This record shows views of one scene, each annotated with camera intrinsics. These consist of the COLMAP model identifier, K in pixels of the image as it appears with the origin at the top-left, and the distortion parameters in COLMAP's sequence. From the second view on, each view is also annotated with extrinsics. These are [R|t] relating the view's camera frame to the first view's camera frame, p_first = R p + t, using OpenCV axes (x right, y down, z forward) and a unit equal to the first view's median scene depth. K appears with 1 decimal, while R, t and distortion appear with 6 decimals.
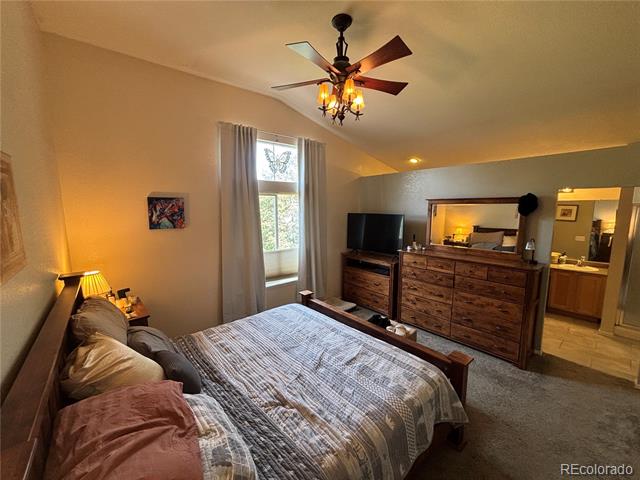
lens RADIAL K [[258.7, 0, 318.9], [0, 258.7, 239.6], [0, 0, 1]] dist [0.004227, 0.000170]
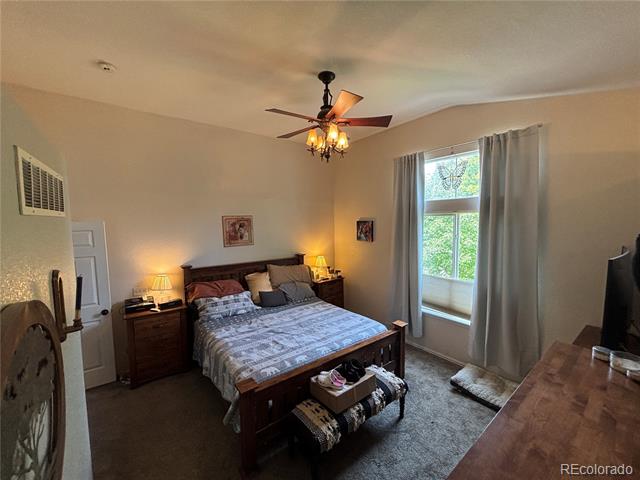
lens RADIAL K [[258.7, 0, 318.9], [0, 258.7, 239.6], [0, 0, 1]] dist [0.004227, 0.000170]
pose [[-0.056127, 0.077043, -0.995447, 1.009616], [-0.114716, 0.989918, 0.083083, -0.154752], [0.991811, 0.118857, -0.046723, 0.849954]]
